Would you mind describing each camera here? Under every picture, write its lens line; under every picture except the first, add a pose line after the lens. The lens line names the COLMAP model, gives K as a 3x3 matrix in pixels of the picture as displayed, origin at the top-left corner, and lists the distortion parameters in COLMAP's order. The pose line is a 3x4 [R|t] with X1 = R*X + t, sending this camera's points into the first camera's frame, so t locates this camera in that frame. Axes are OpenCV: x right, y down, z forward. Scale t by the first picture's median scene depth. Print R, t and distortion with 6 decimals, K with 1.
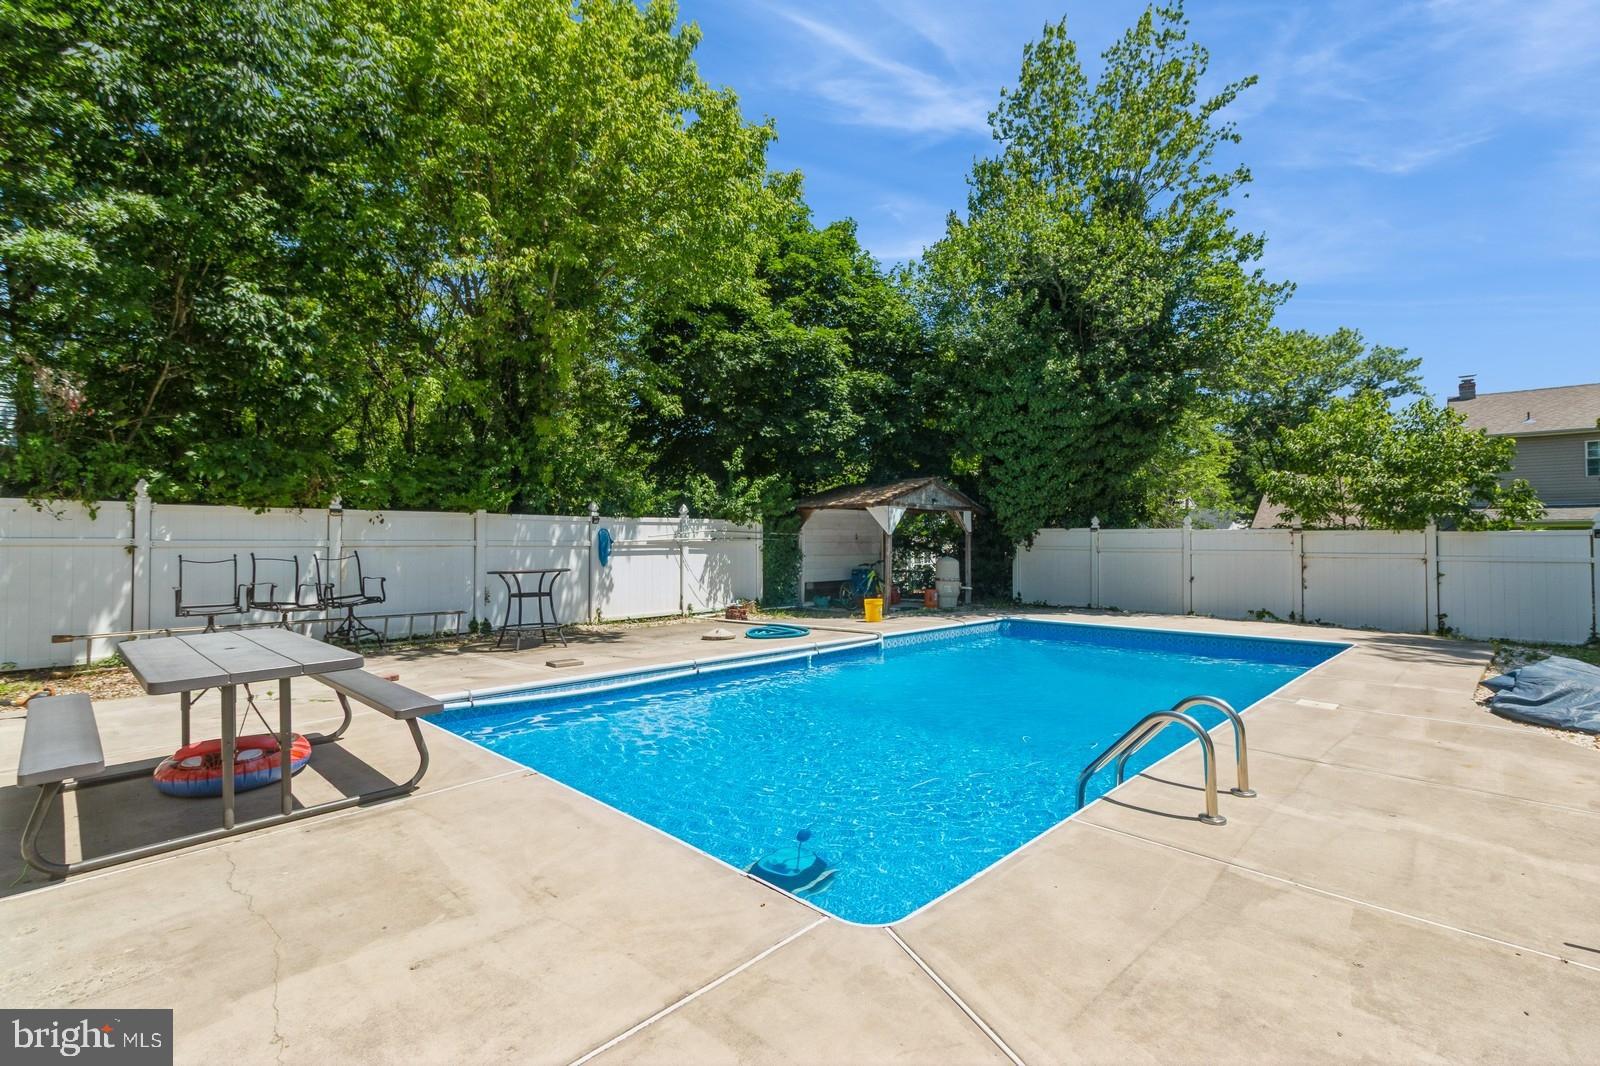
lens RADIAL K [[740.6, 0, 800.5], [0, 740.6, 537.4], [0, 0, 1]] dist [-0.001124, 0.000449]
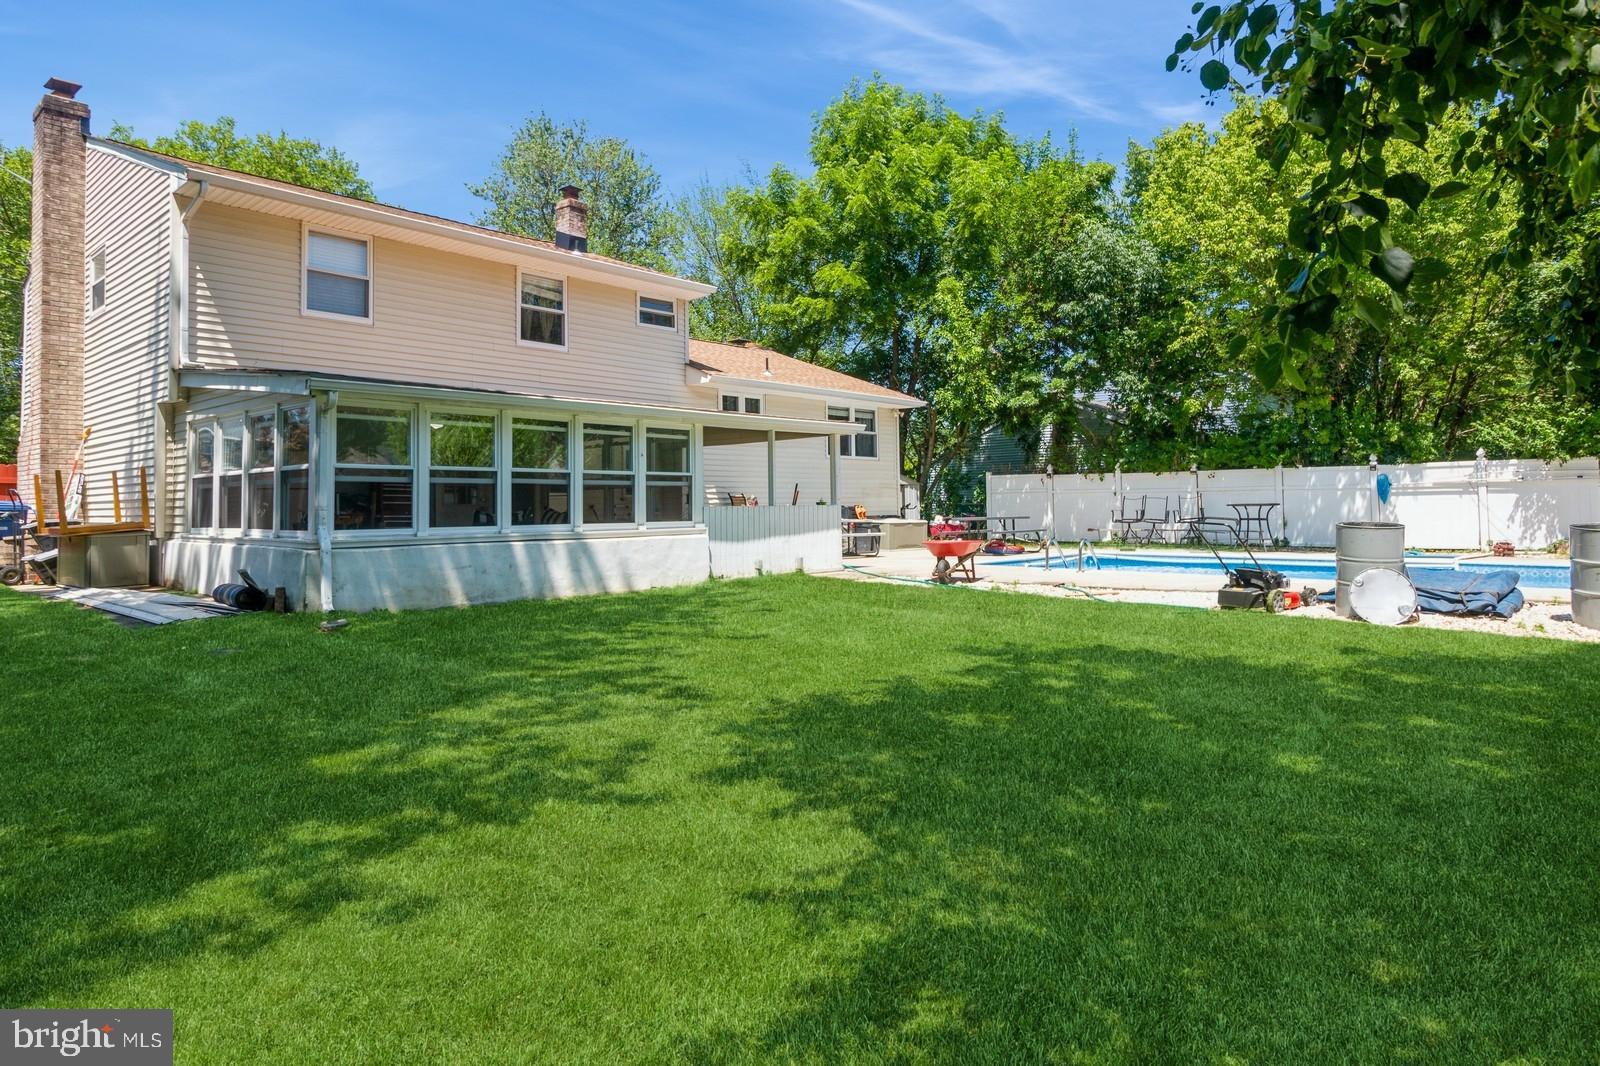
lens RADIAL K [[986.0, 0, 803.8], [0, 986.0, 524.2], [0, 0, 1]] dist [-0.001546, 0.000488]
pose [[0.025204, 0.009561, -0.999637, 1.330918], [0.012718, 0.999870, 0.009883, 0.042302], [0.999601, -0.012962, 0.025079, -0.019719]]
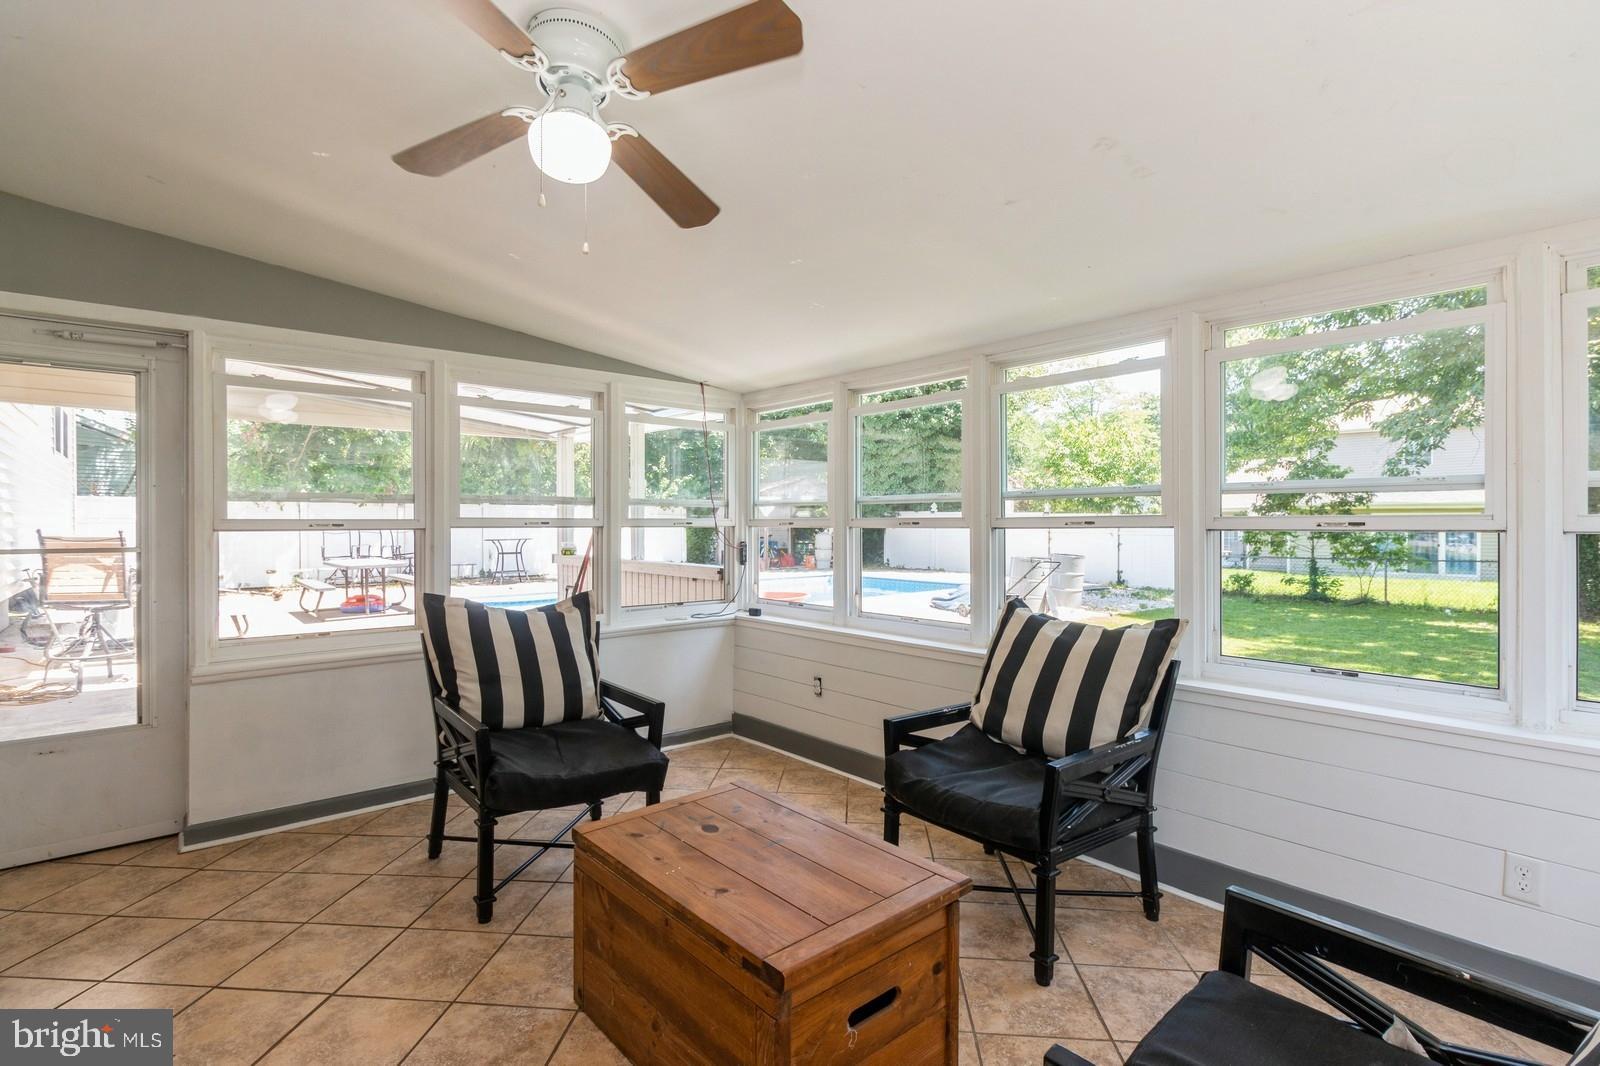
lens RADIAL K [[740.6, 0, 787.4], [0, 740.6, 527.5], [0, 0, 1]] dist [-0.001124, 0.000449]
pose [[0.996748, 0.000391, -0.080576, 0.313038], [0.000922, 0.999867, 0.016269, -0.006747], [0.080572, -0.016290, 0.996616, -0.496974]]
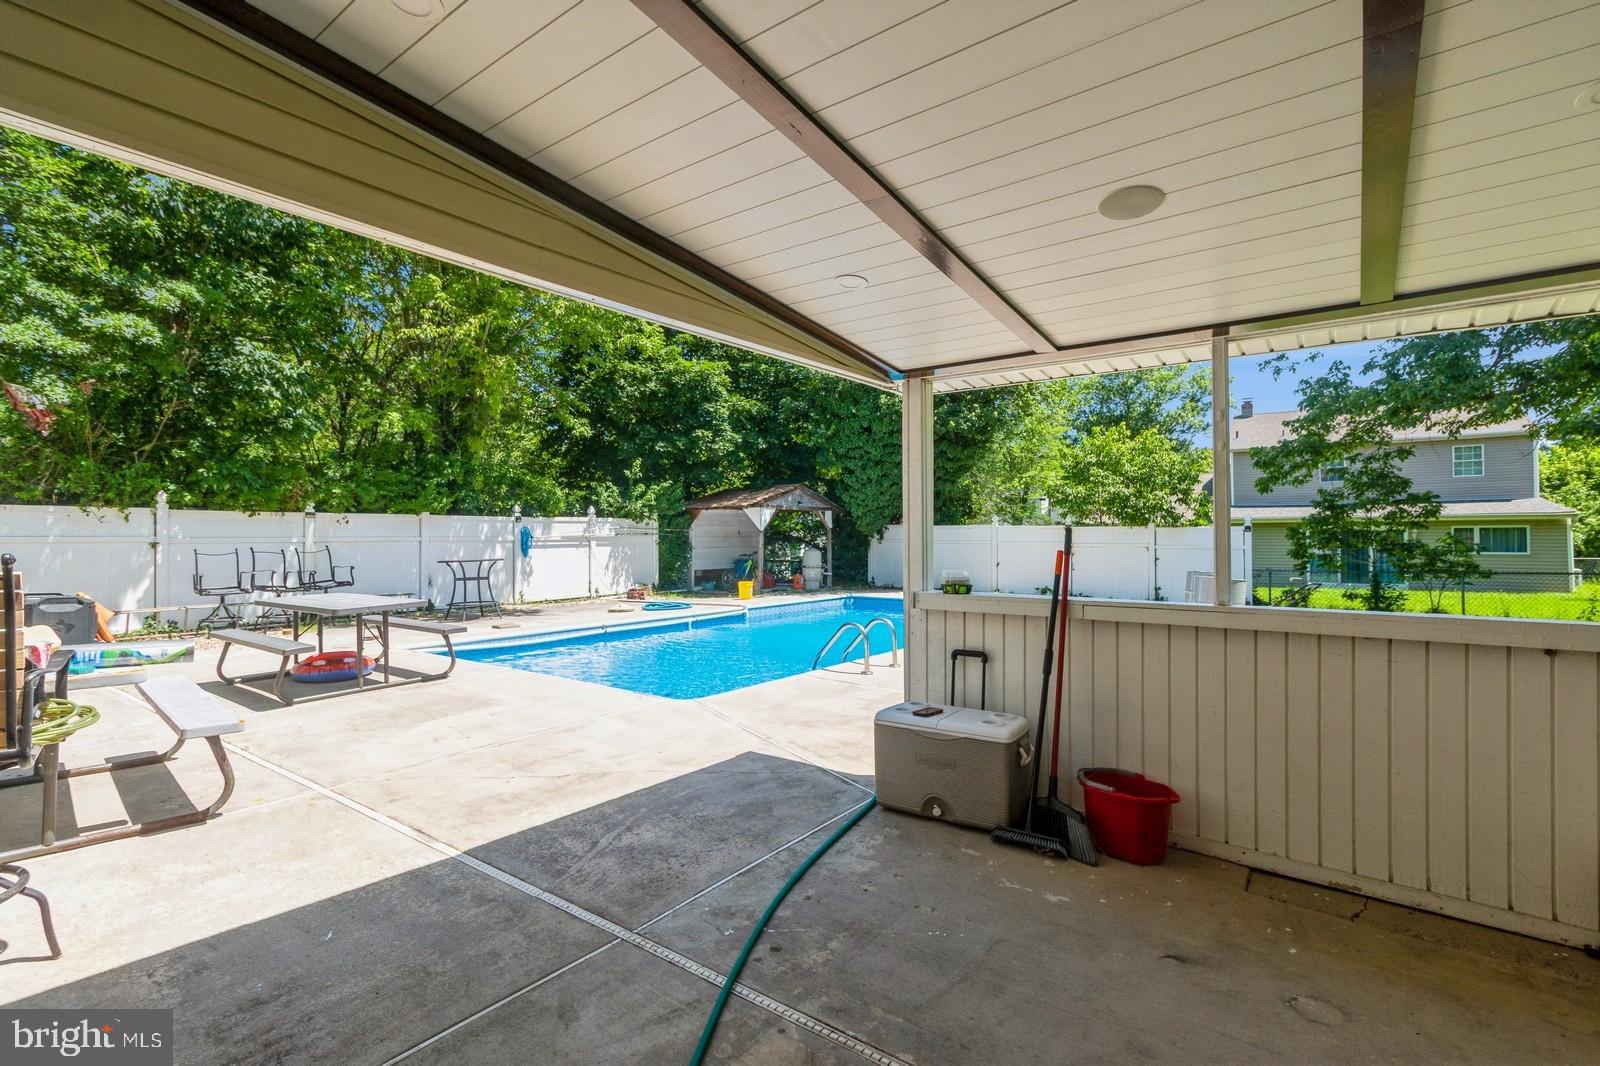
lens RADIAL K [[740.6, 0, 803.2], [0, 740.6, 534.0], [0, 0, 1]] dist [-0.001124, 0.000449]
pose [[0.991348, -0.003316, 0.131216, 0.029769], [0.002760, 0.999986, 0.004417, -0.003471], [-0.131229, -0.004016, 0.991344, -0.269563]]
